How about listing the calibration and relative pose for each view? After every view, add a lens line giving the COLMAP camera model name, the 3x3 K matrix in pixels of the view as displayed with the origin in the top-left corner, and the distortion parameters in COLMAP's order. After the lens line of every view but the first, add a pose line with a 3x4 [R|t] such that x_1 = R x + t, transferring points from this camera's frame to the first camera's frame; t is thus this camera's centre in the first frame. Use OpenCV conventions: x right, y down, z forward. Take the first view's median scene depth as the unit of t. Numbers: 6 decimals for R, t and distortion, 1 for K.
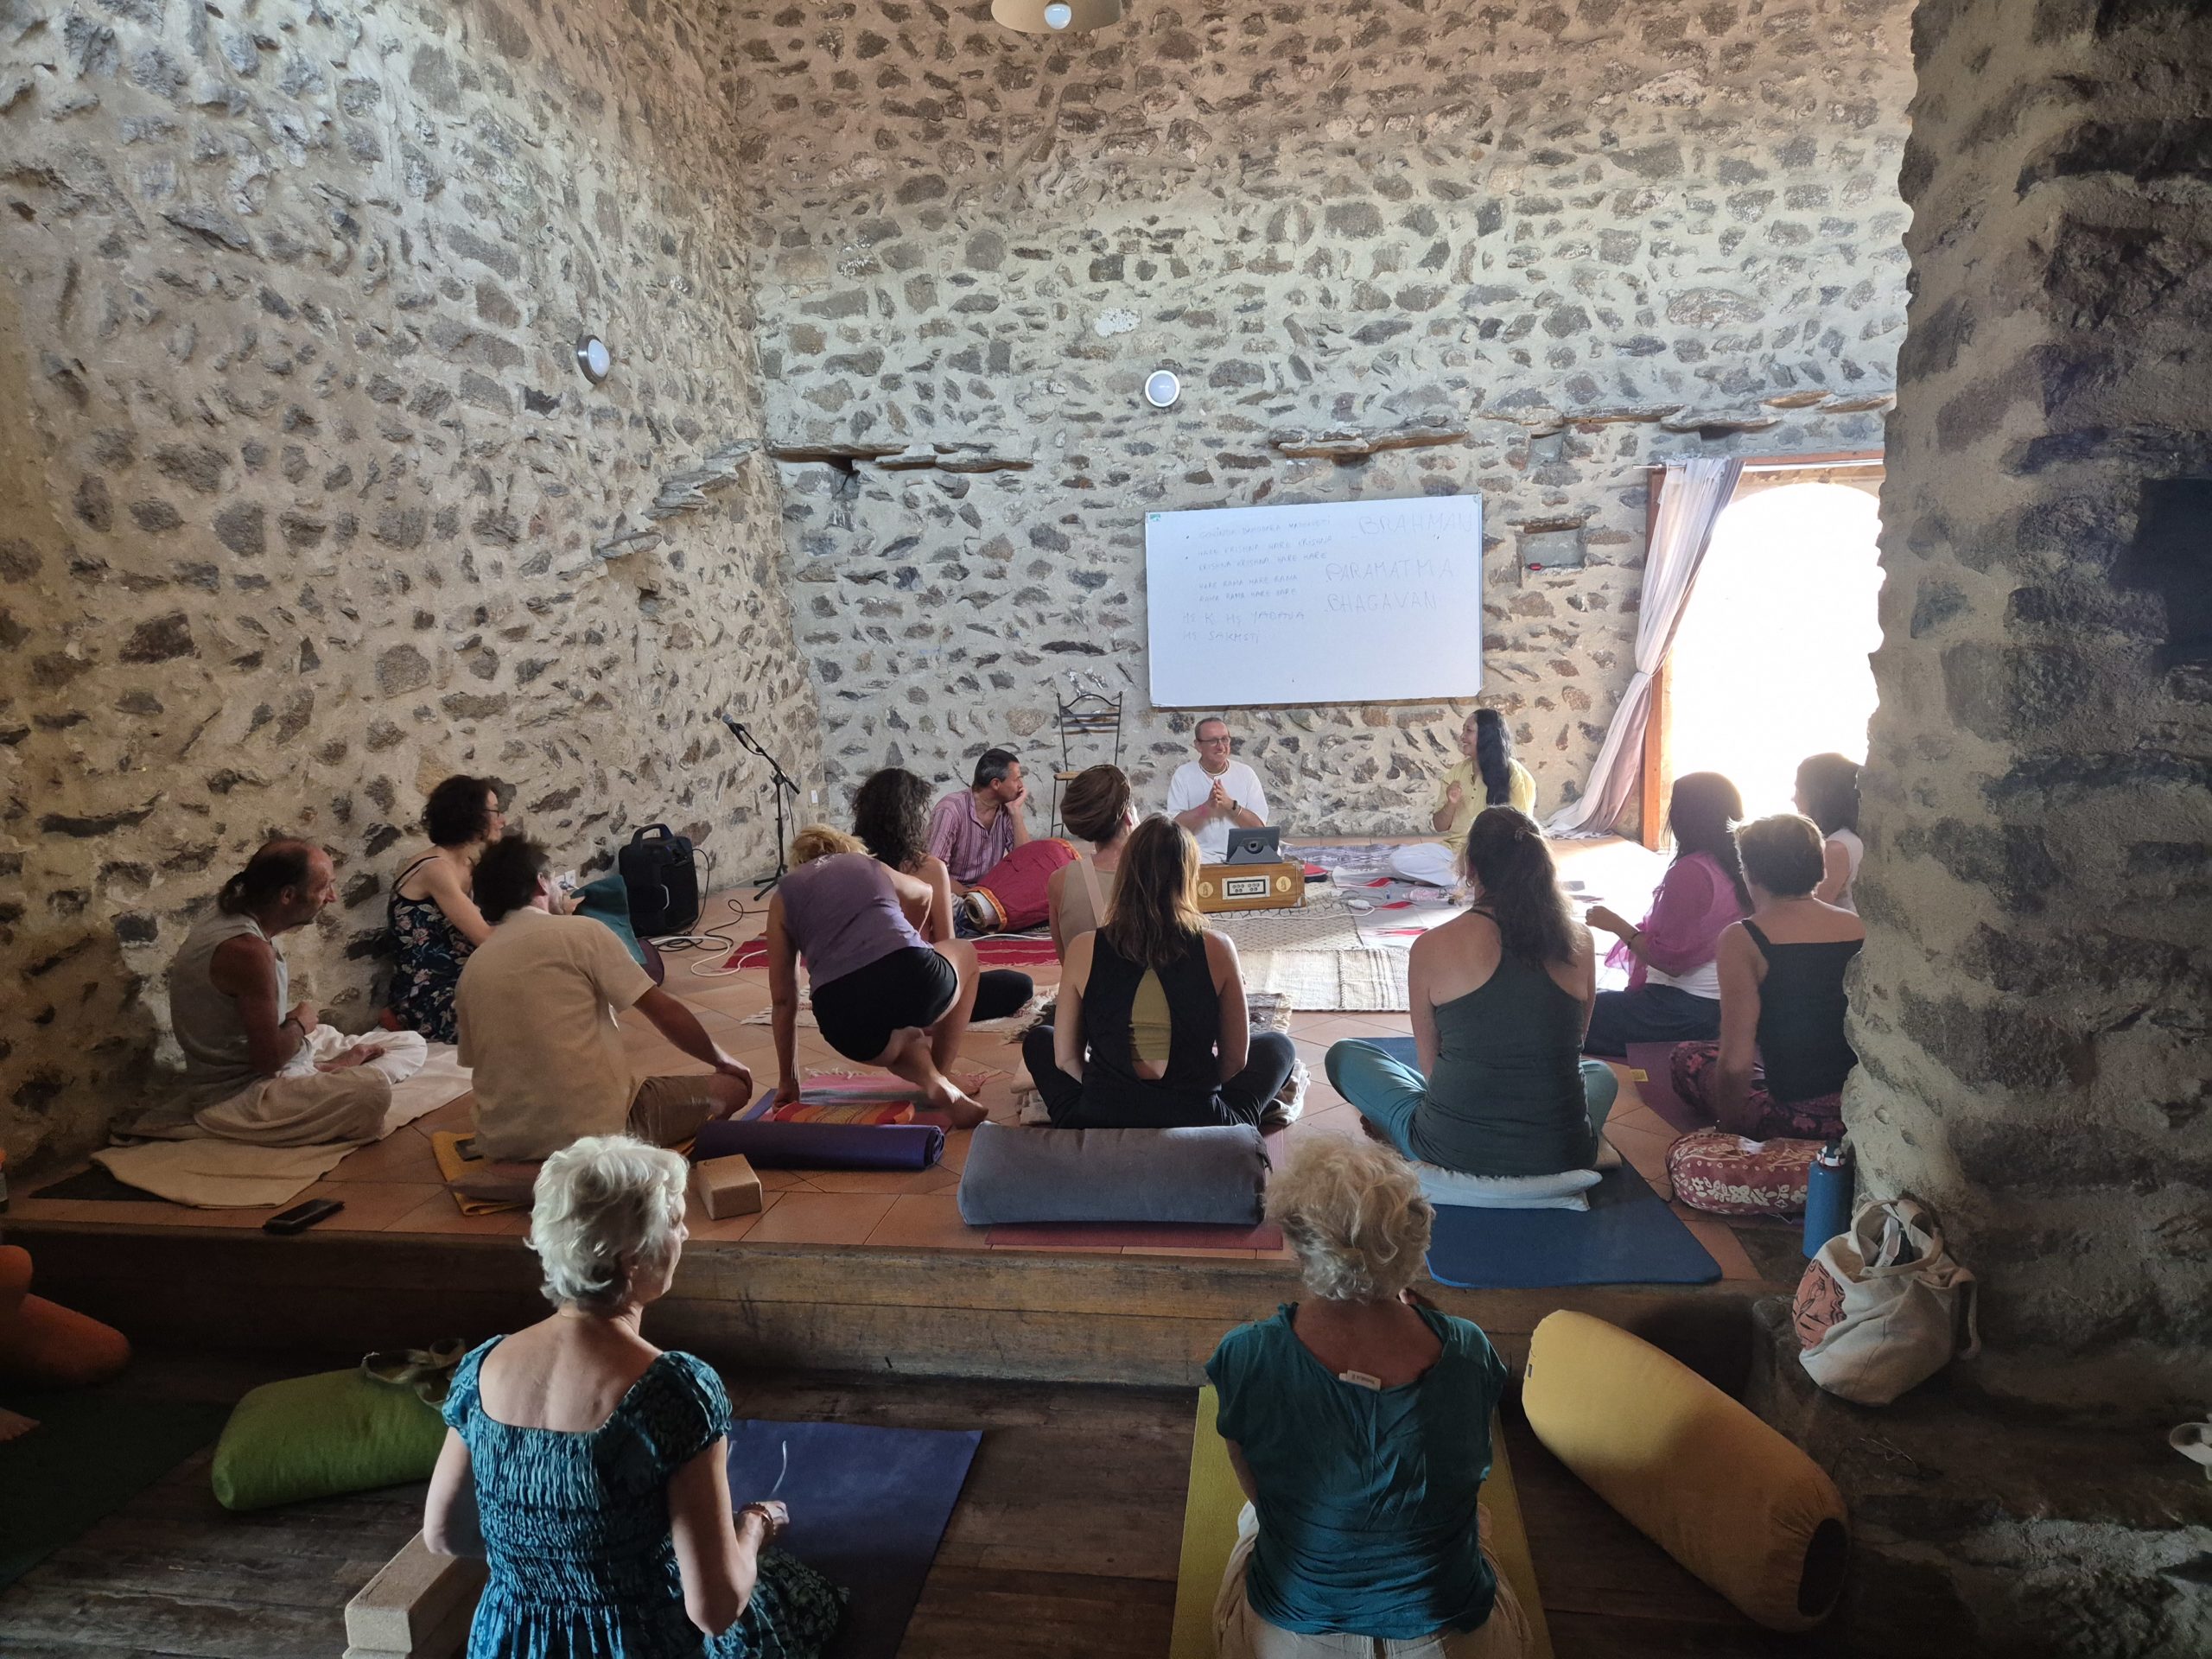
lens RADIAL K [[1481.6, 0, 1106.0], [0, 1481.6, 829.5], [0, 0, 1]] dist [0.066556, -0.054396]
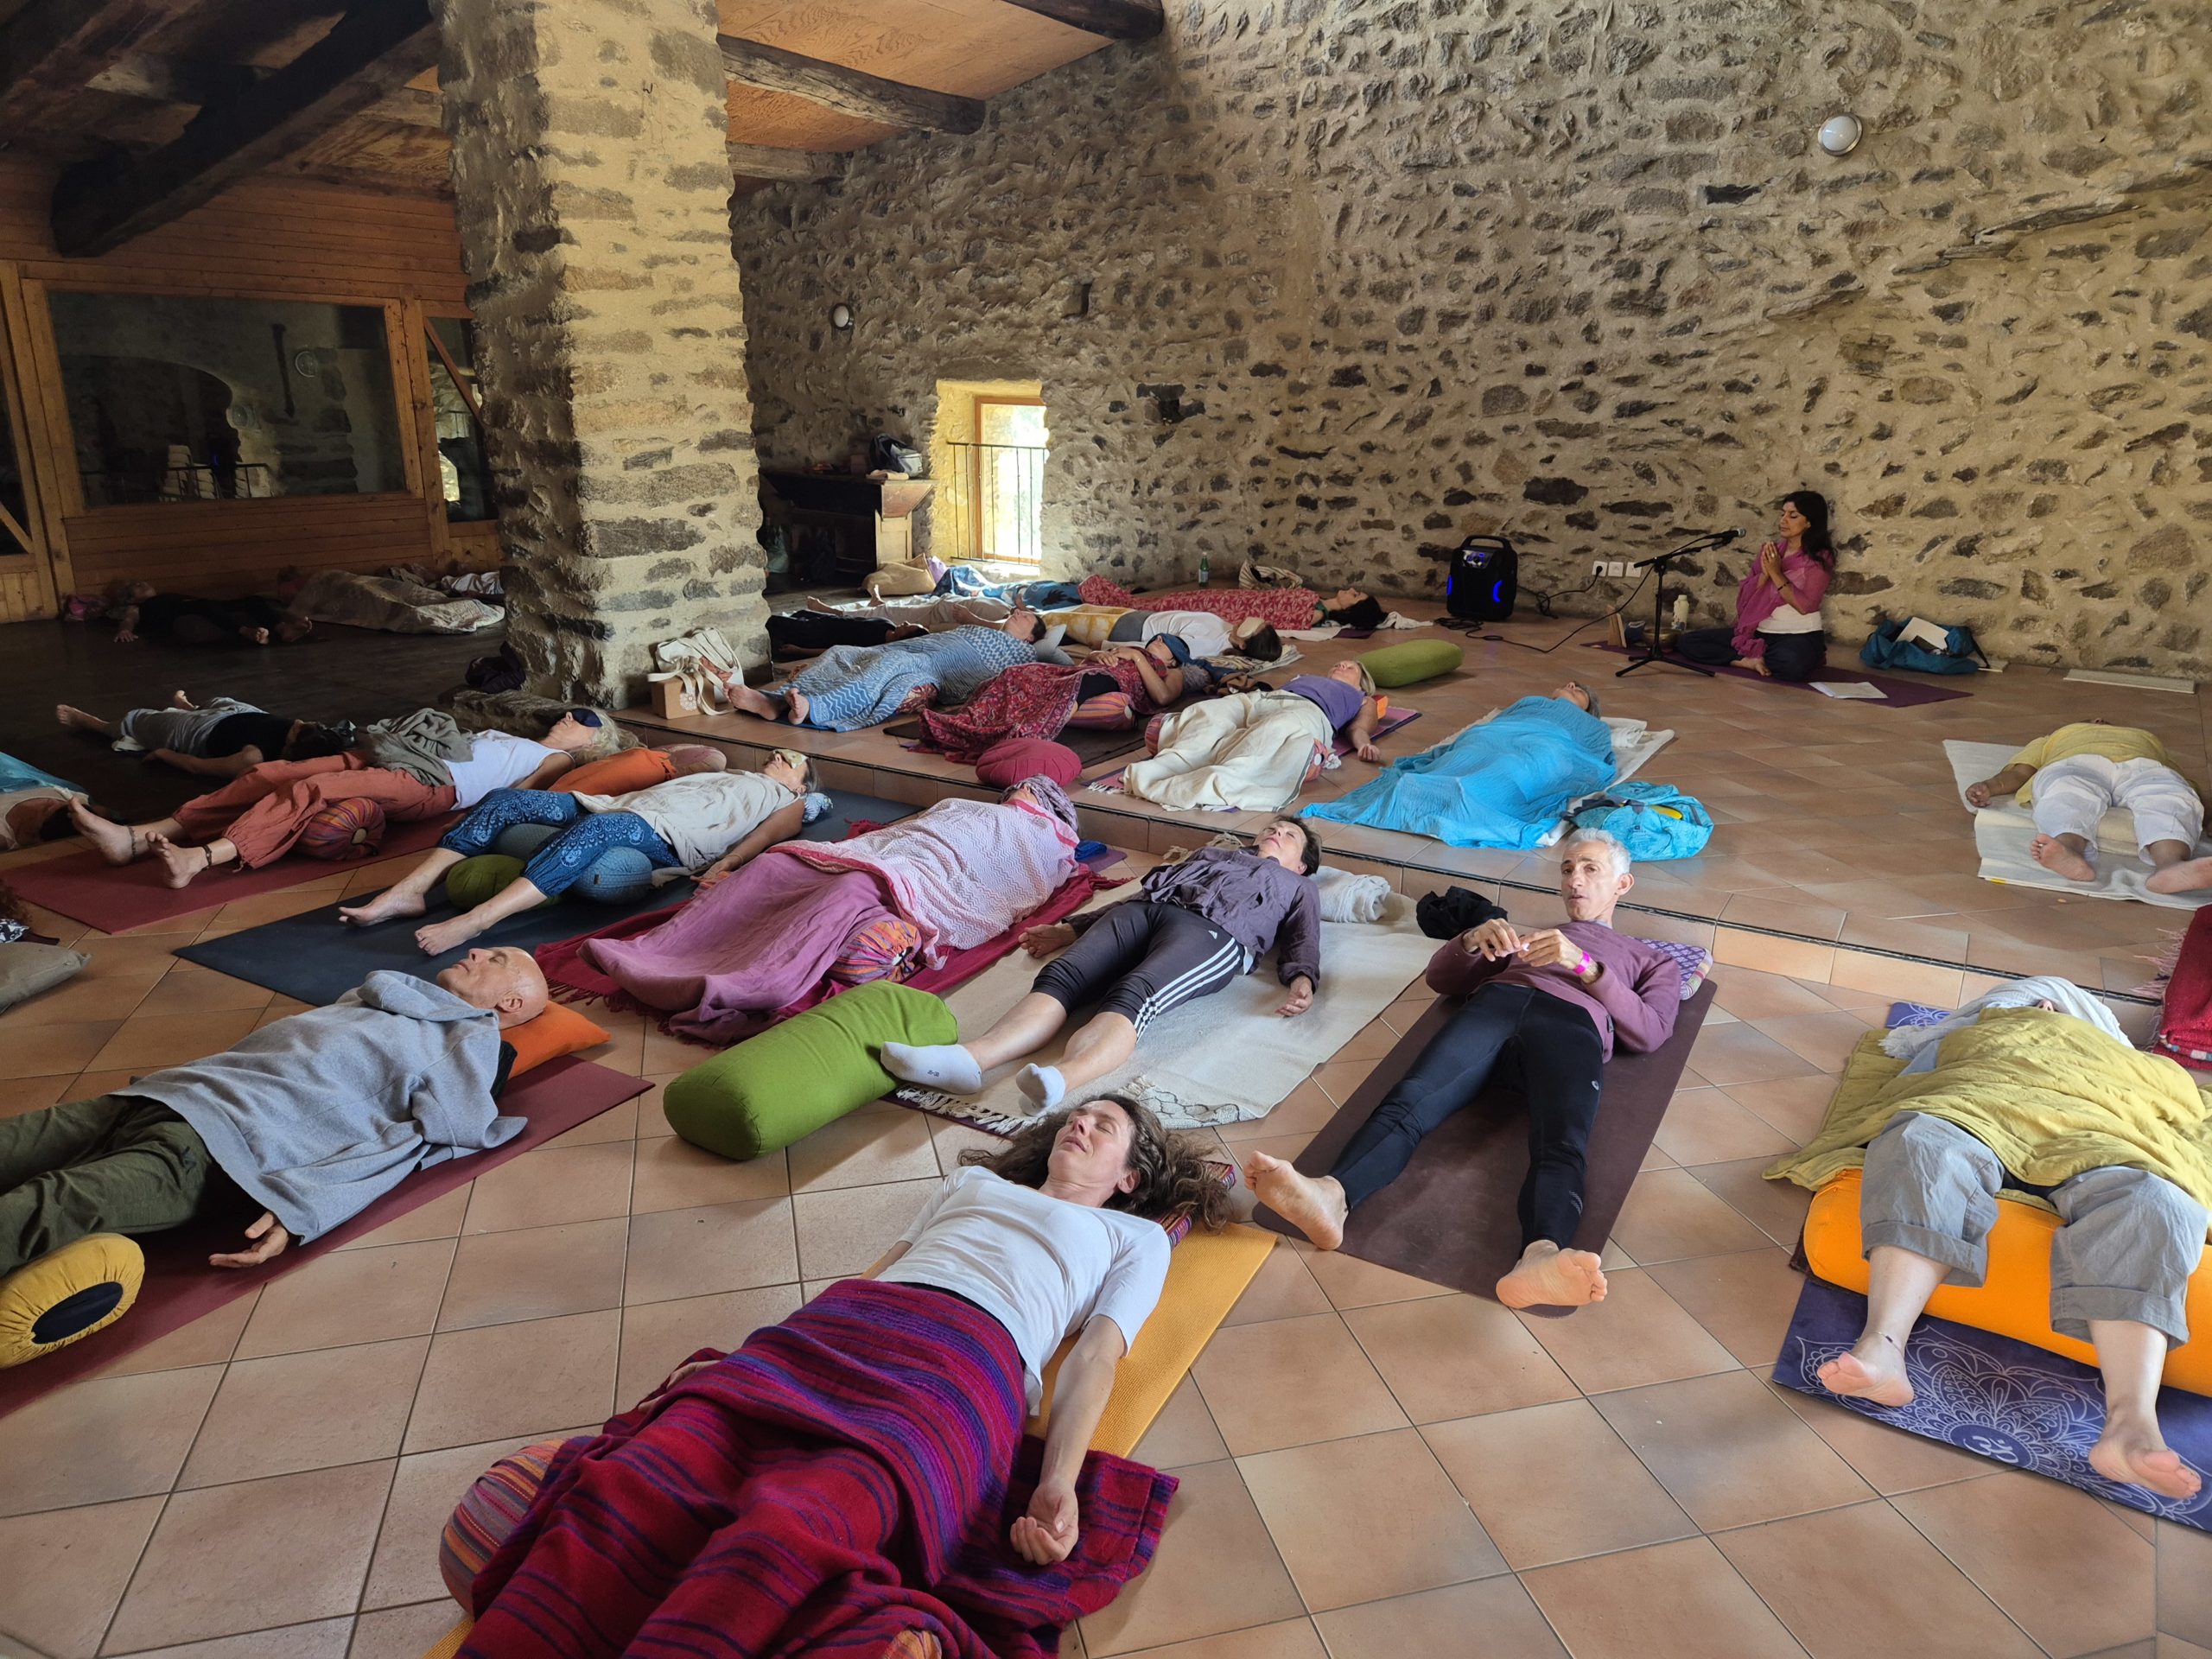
lens RADIAL K [[1481.6, 0, 1106.0], [0, 1481.6, 829.5], [0, 0, 1]] dist [0.066556, -0.054396]
pose [[-0.426048, 0.285042, -0.858624, 1.288289], [-0.133091, 0.918996, 0.371123, -0.225064], [0.894858, 0.272392, -0.353600, 1.312862]]
